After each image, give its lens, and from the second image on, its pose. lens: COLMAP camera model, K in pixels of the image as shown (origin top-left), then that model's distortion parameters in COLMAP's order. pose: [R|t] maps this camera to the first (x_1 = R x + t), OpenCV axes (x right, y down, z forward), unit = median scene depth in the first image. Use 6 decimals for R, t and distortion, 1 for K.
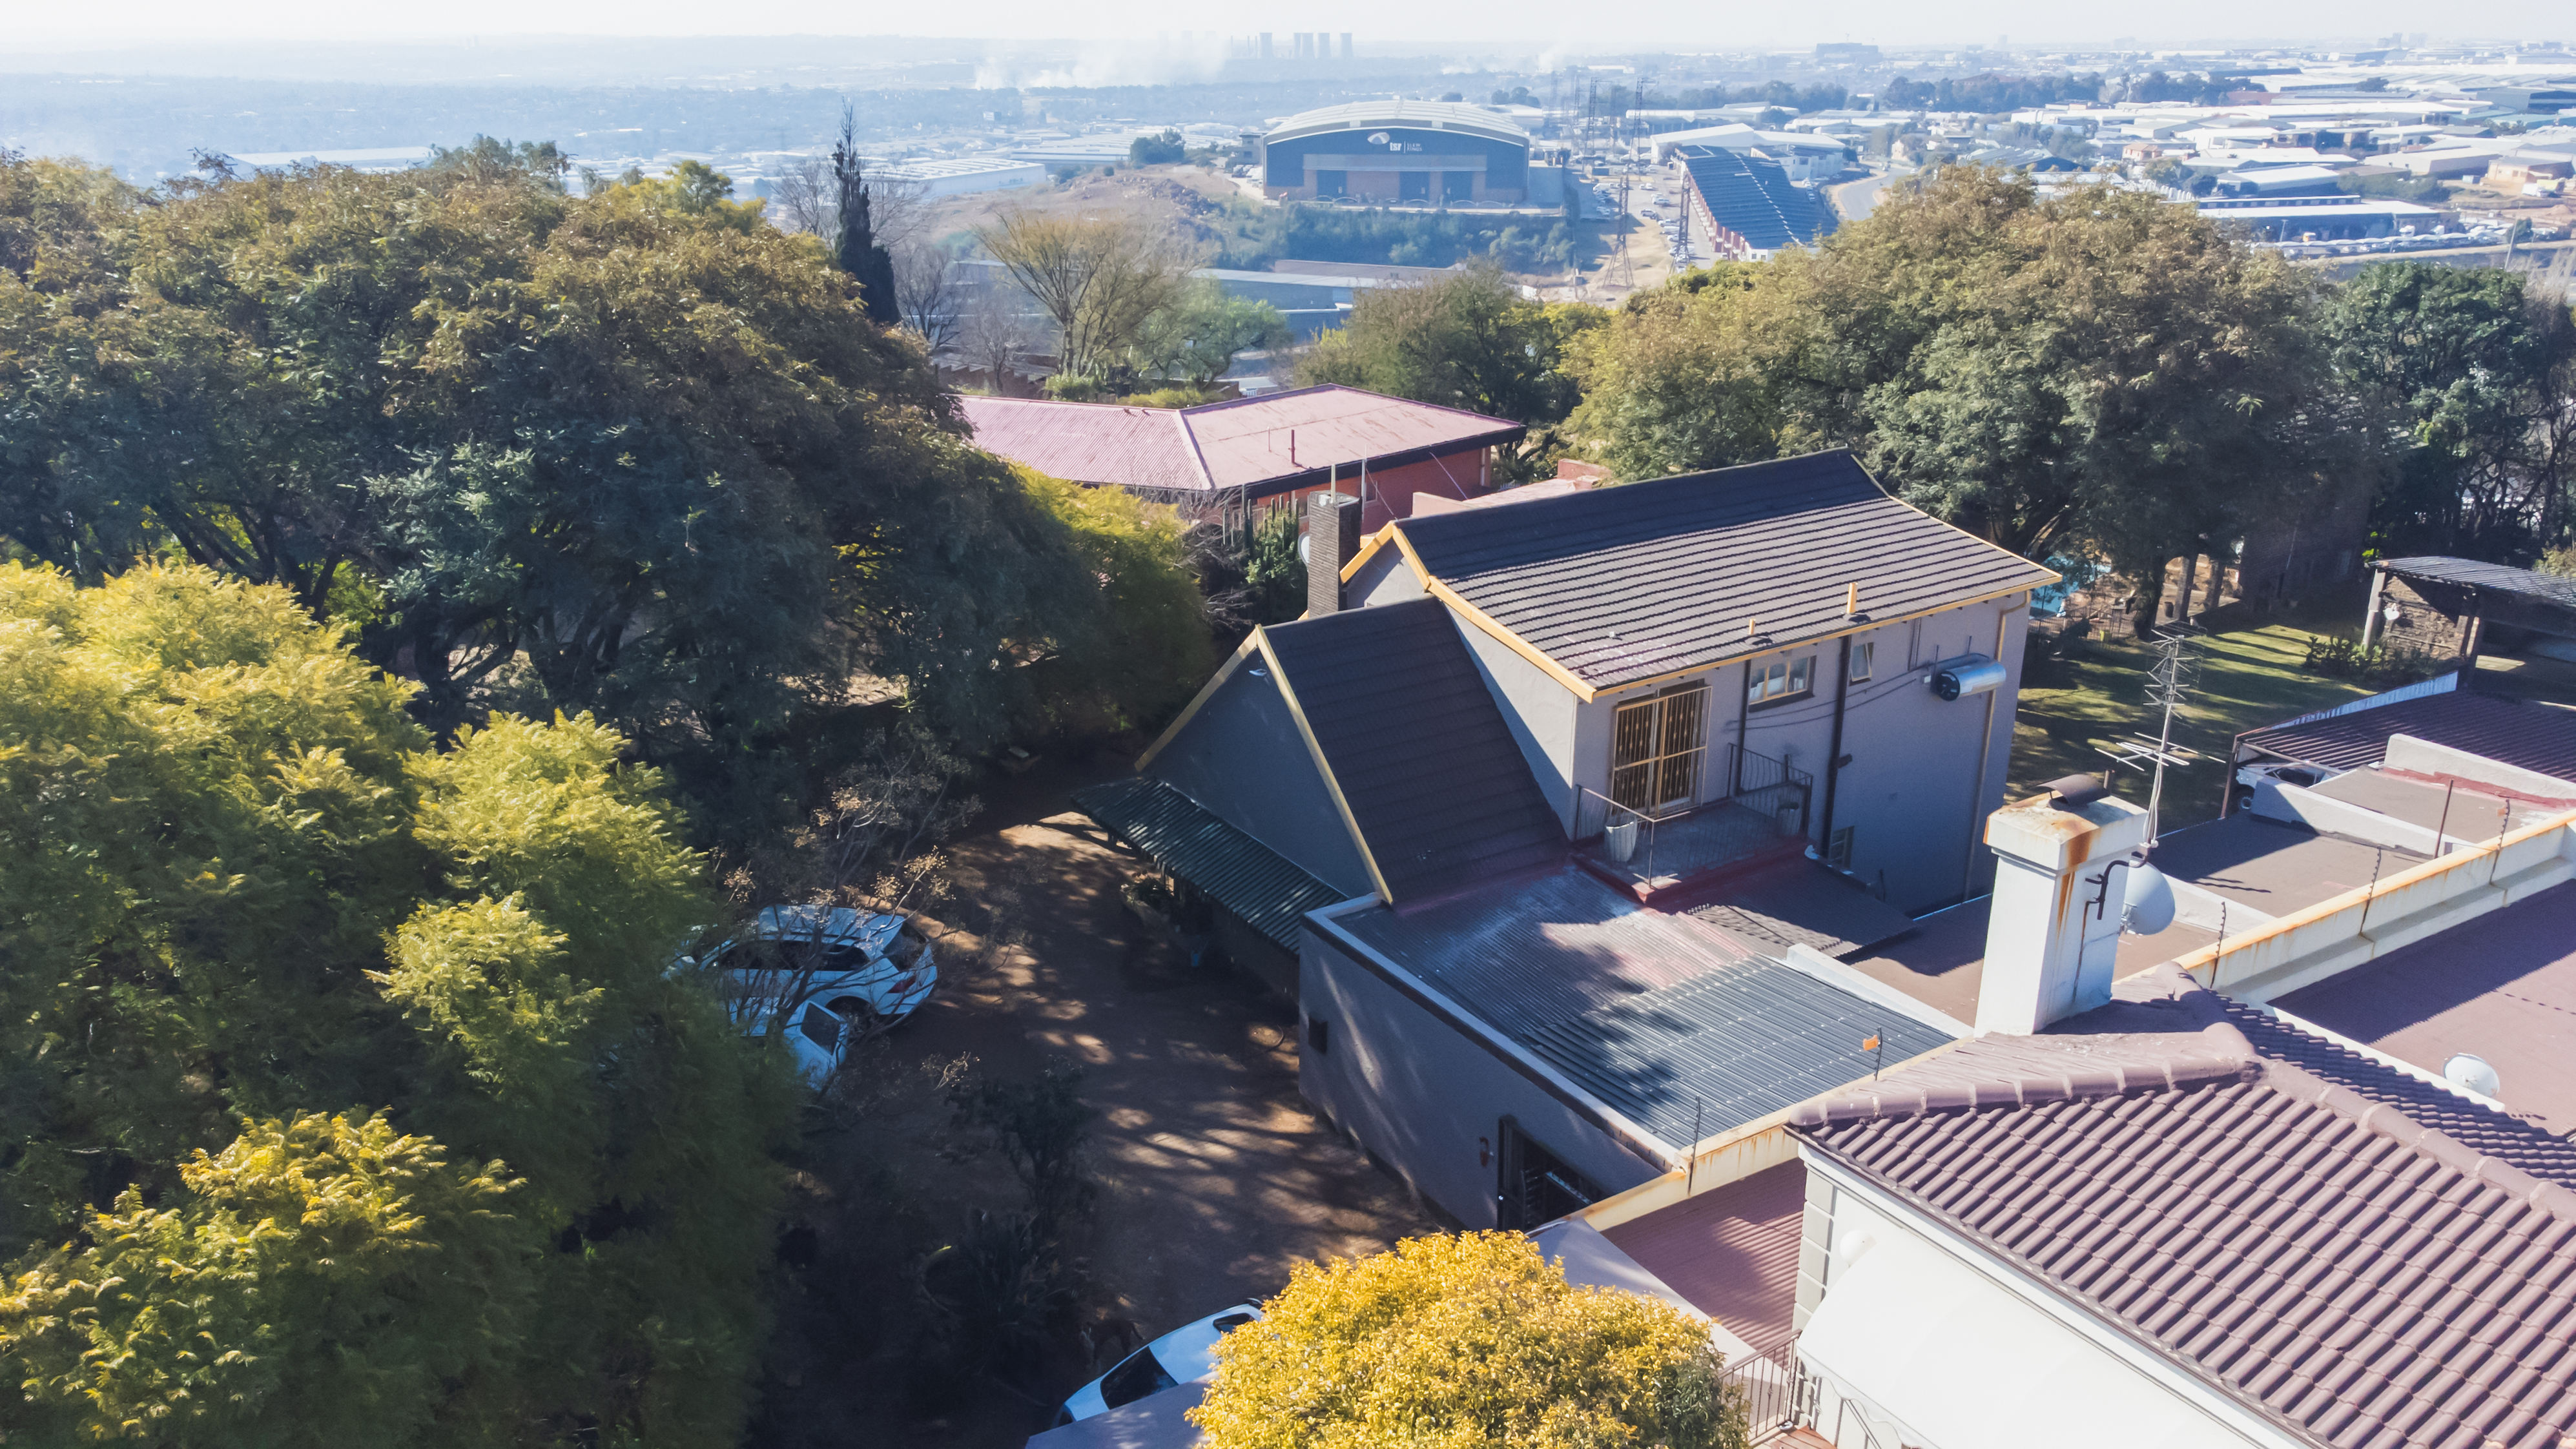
lens RADIAL K [[1938.1, 0, 1288.5], [0, 1938.1, 711.7], [0, 0, 1]] dist [0.023027, 0.038948]
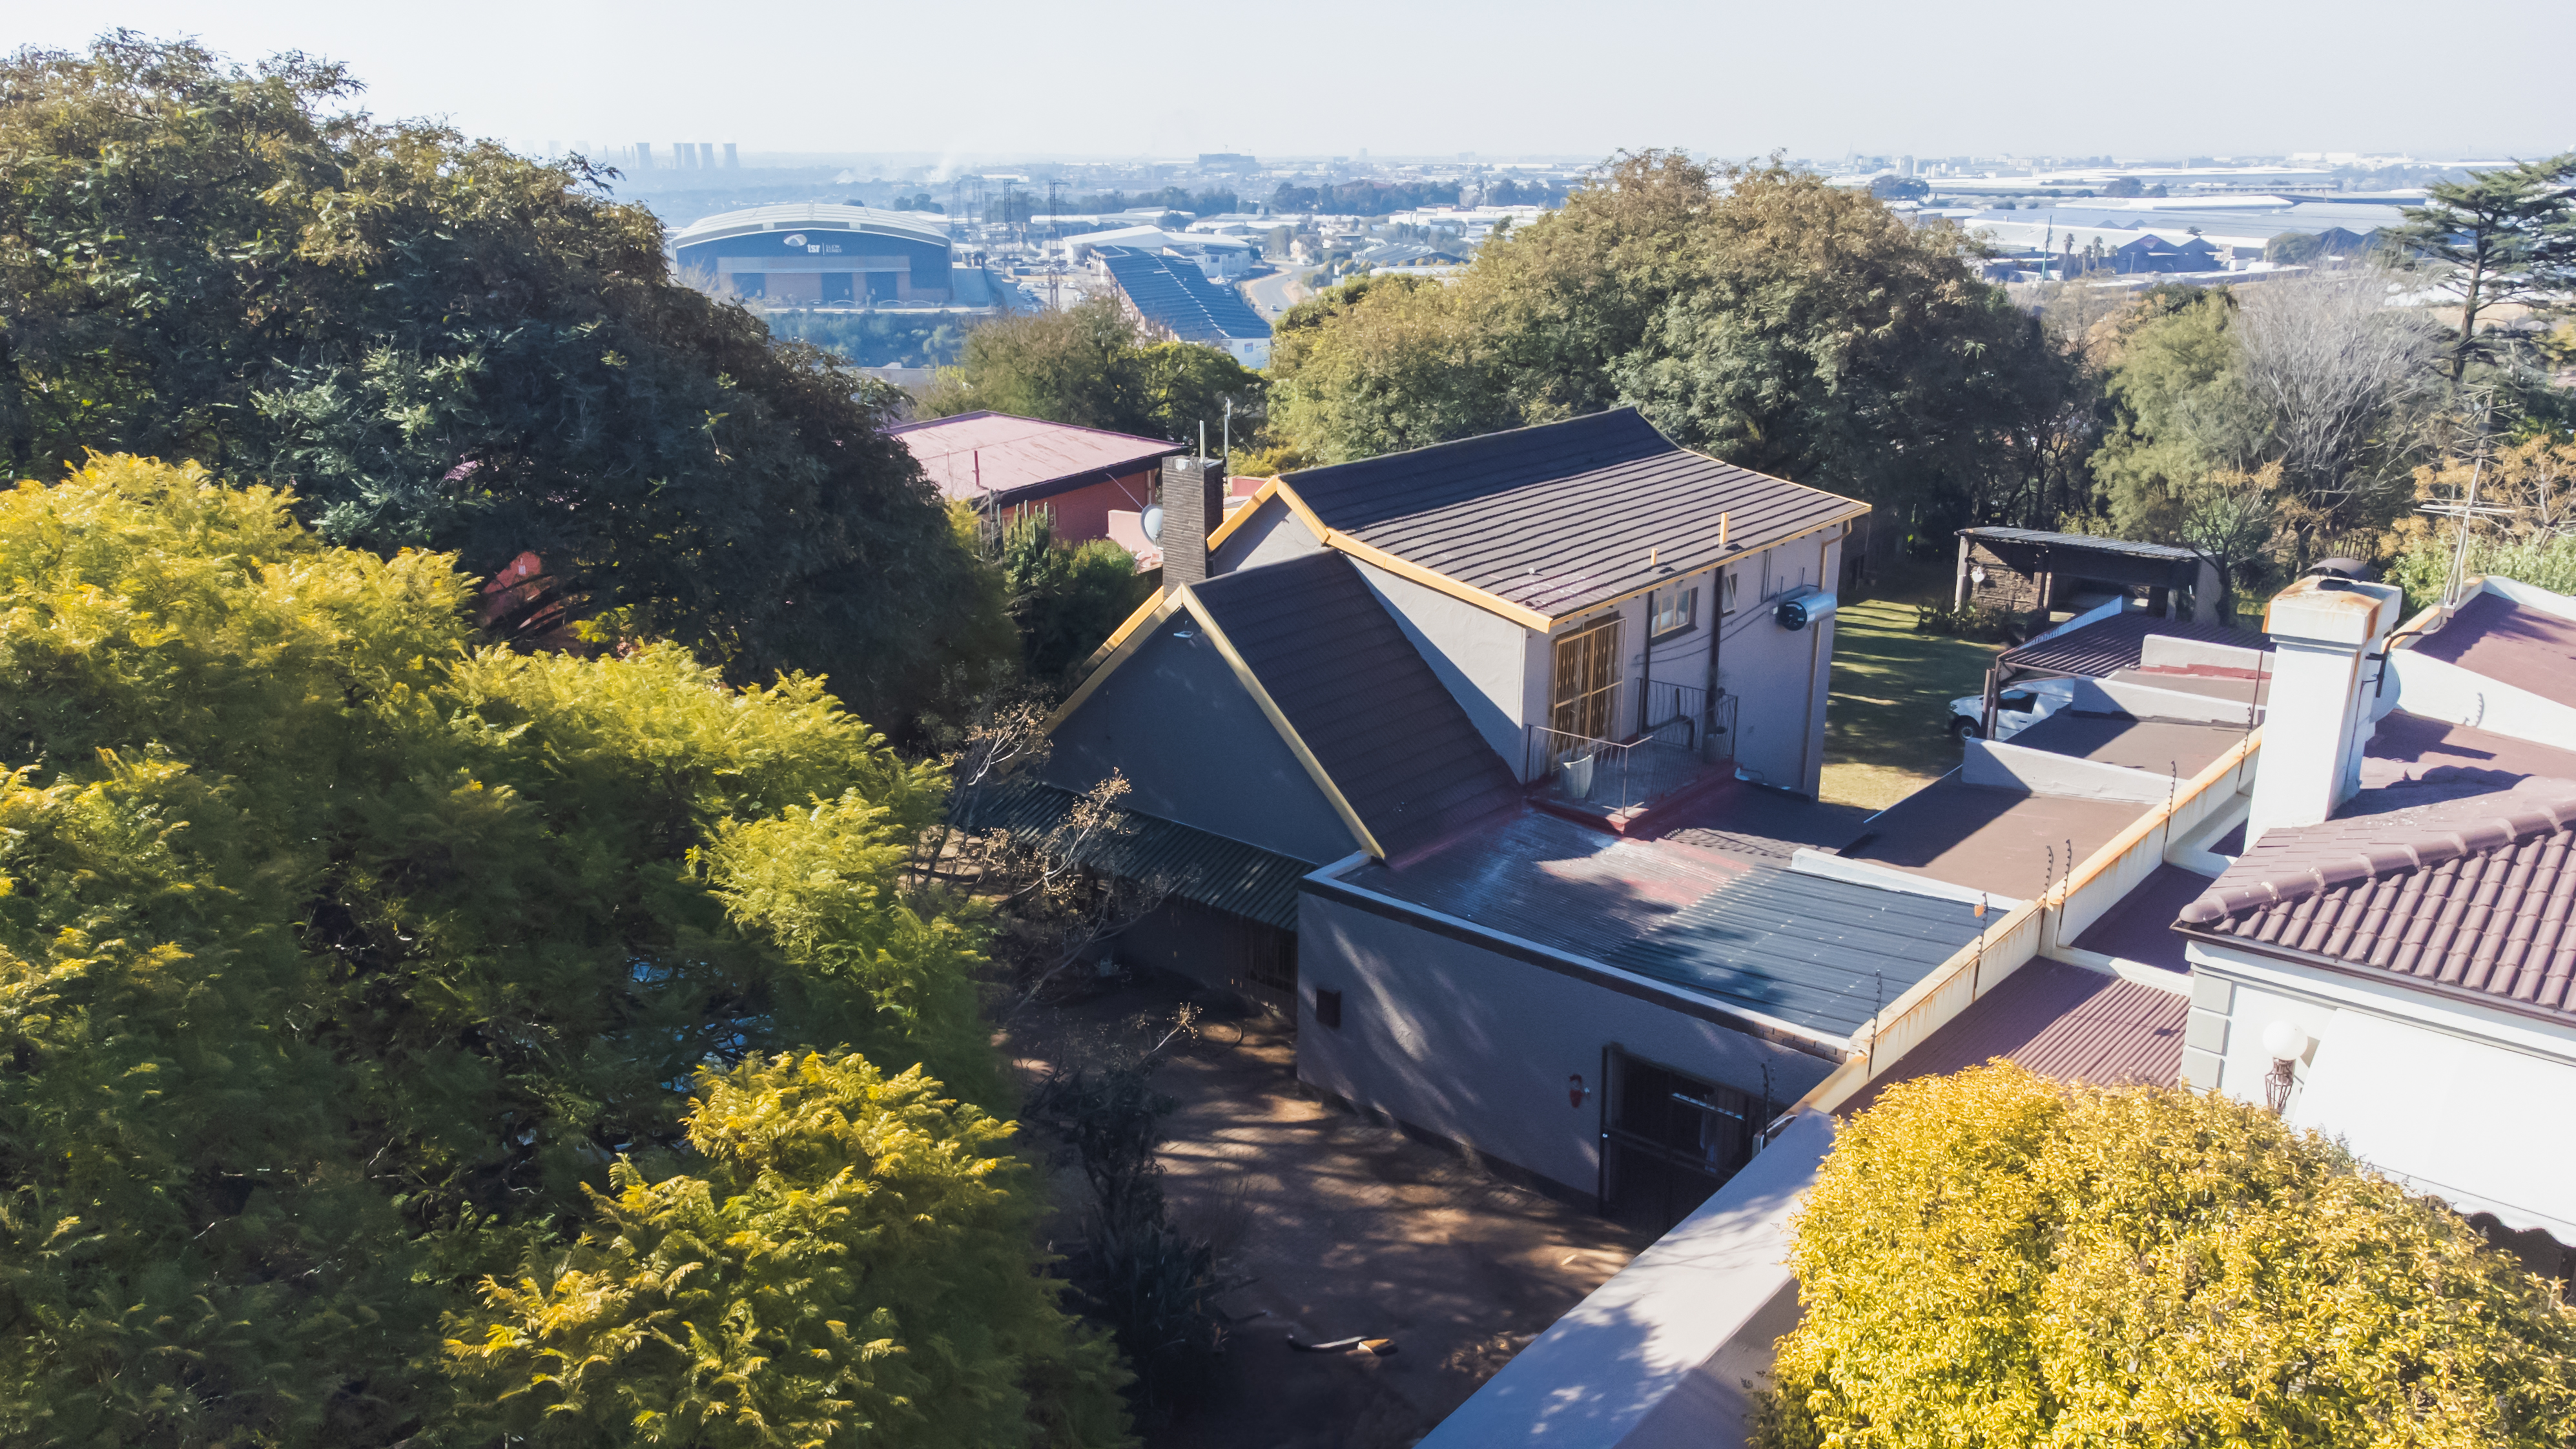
lens RADIAL K [[1938.1, 0, 1273.2], [0, 1938.1, 719.3], [0, 0, 1]] dist [0.023027, 0.038948]
pose [[0.955889, -0.082598, 0.281875, -0.219631], [0.096950, 0.994589, -0.037331, 0.053845], [-0.277266, 0.063012, 0.958725, 0.103969]]
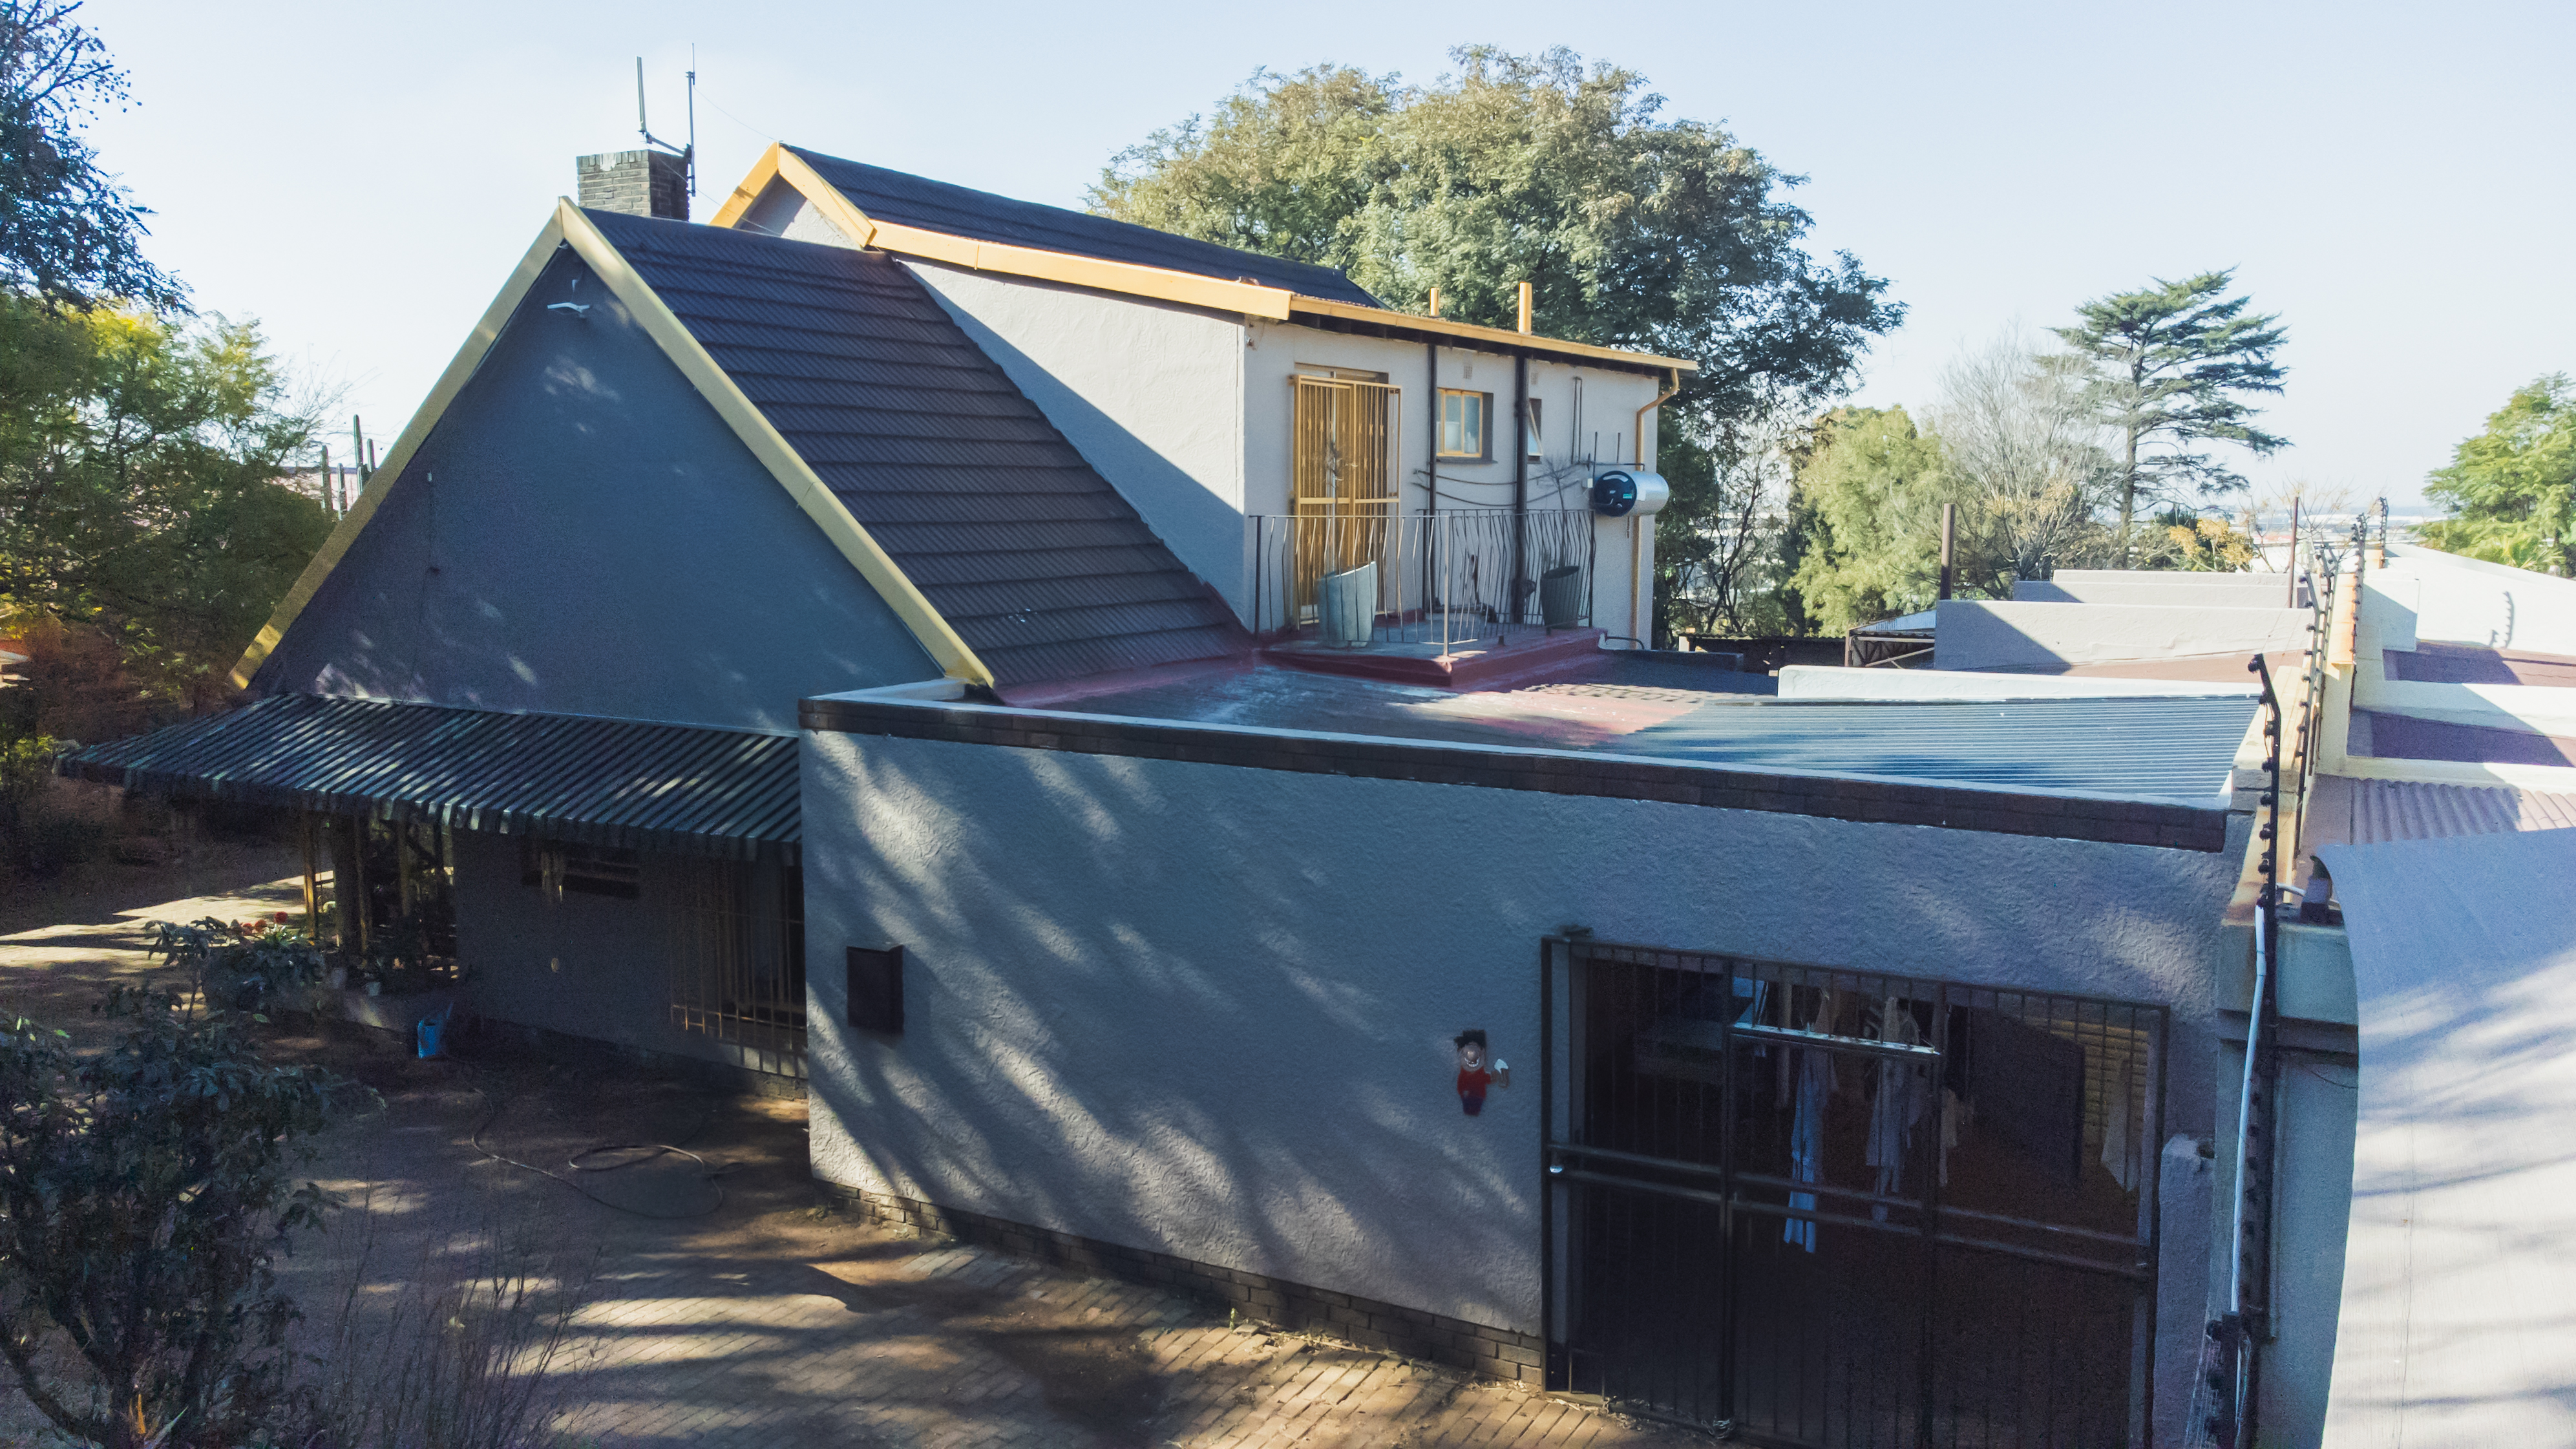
lens RADIAL K [[1938.3, 0, 1287.1], [0, 1938.3, 729.6], [0, 0, 1]] dist [0.023027, 0.038948]
pose [[0.873004, -0.053277, 0.484795, -0.089259], [0.160422, 0.970072, -0.182276, 0.173098], [-0.460575, 0.236900, 0.855424, 0.513960]]
